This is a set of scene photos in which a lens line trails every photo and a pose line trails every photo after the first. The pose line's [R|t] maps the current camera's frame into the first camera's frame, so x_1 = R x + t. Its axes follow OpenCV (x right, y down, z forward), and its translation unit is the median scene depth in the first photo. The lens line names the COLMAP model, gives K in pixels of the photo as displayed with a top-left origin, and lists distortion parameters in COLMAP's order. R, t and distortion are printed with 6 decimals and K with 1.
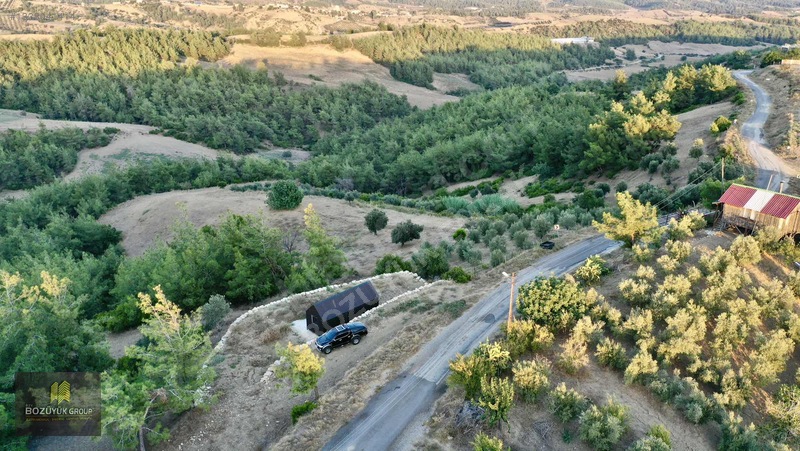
lens RADIAL K [[630.3, 0, 401.8], [0, 630.3, 224.2], [0, 0, 1]] dist [0.006850, 0.001206]
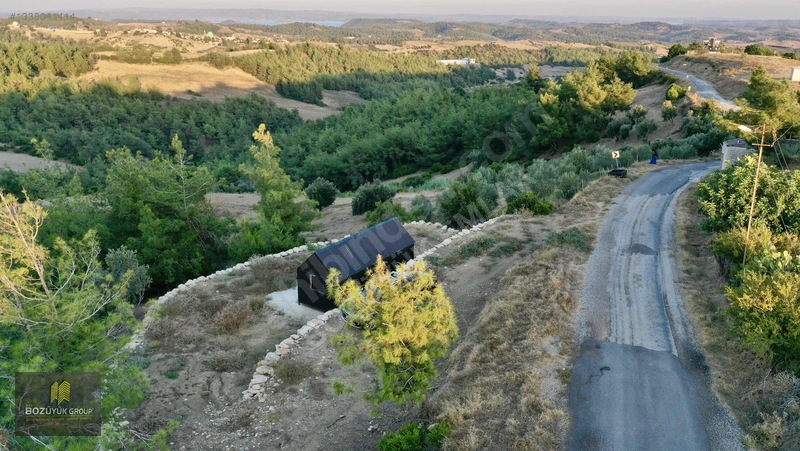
lens RADIAL K [[630.3, 0, 401.8], [0, 630.3, 224.2], [0, 0, 1]] dist [0.006850, 0.001206]
pose [[0.981714, -0.049336, 0.183856, -0.016441], [0.058596, 0.997254, -0.045277, 0.013175], [-0.181117, 0.055222, 0.981910, 0.045759]]
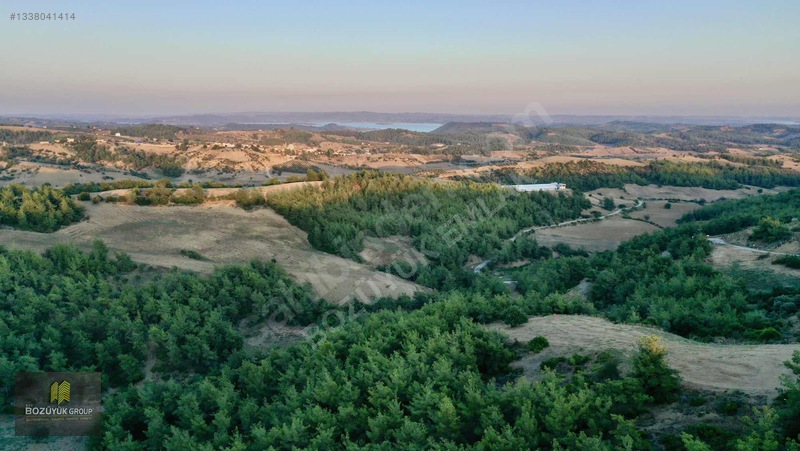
lens RADIAL K [[625.8, 0, 408.0], [0, 625.8, 225.1], [0, 0, 1]] dist [0.001678, 0.000367]
pose [[0.998977, -0.005568, 0.044871, 0.064076], [0.014222, 0.980713, -0.194937, -0.099104], [-0.042920, 0.195376, 0.979789, 0.231083]]
